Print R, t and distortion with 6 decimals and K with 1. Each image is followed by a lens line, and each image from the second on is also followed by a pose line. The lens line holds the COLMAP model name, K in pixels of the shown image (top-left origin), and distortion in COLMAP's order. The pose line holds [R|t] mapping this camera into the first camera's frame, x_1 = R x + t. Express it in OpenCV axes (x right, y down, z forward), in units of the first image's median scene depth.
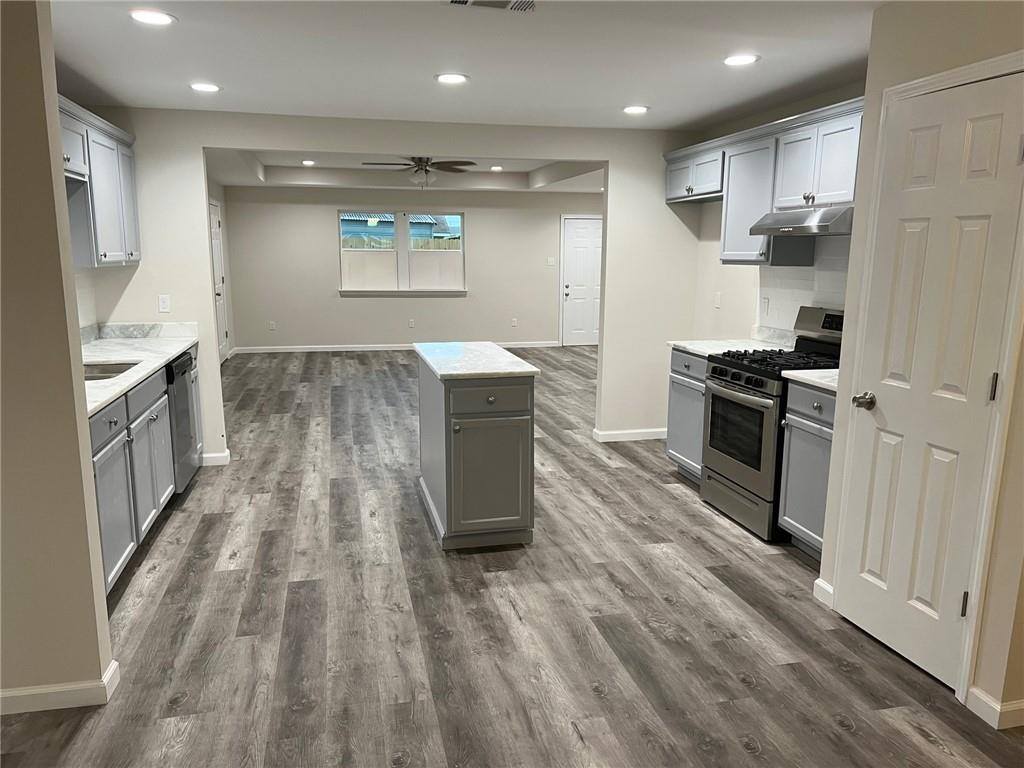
lens RADIAL K [[767.1, 0, 511.6], [0, 767.1, 397.9], [0, 0, 1]] dist [0.061359, -0.067983]
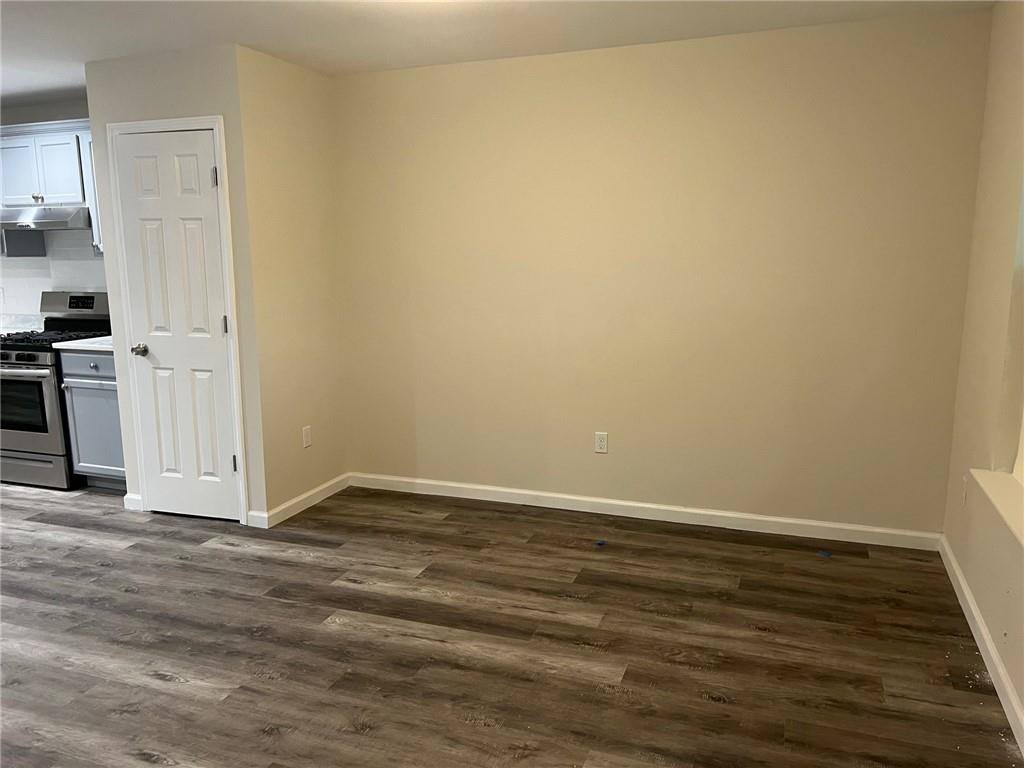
lens RADIAL K [[792.6, 0, 512.0], [0, 792.6, 384.0], [0, 0, 1]] dist [0.028644, -0.003152]
pose [[0.558518, -0.153896, 0.815091, -0.260075], [0.168818, 0.983162, 0.069951, 0.058169], [-0.812132, 0.098534, 0.575094, -0.265218]]
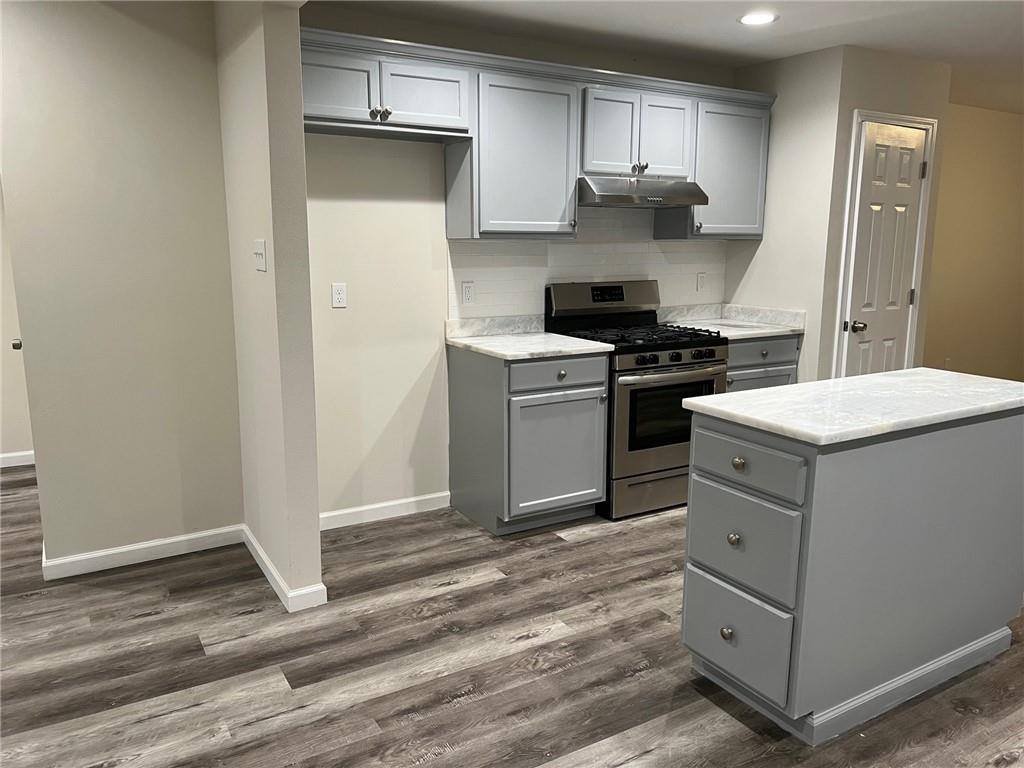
lens RADIAL K [[767.1, 0, 511.6], [0, 767.1, 397.9], [0, 0, 1]] dist [0.061359, -0.067983]
pose [[-0.308947, -0.202305, 0.929314, -0.557048], [0.169821, 0.949679, 0.263194, -0.278379], [-0.935795, 0.239130, -0.259045, 1.543718]]
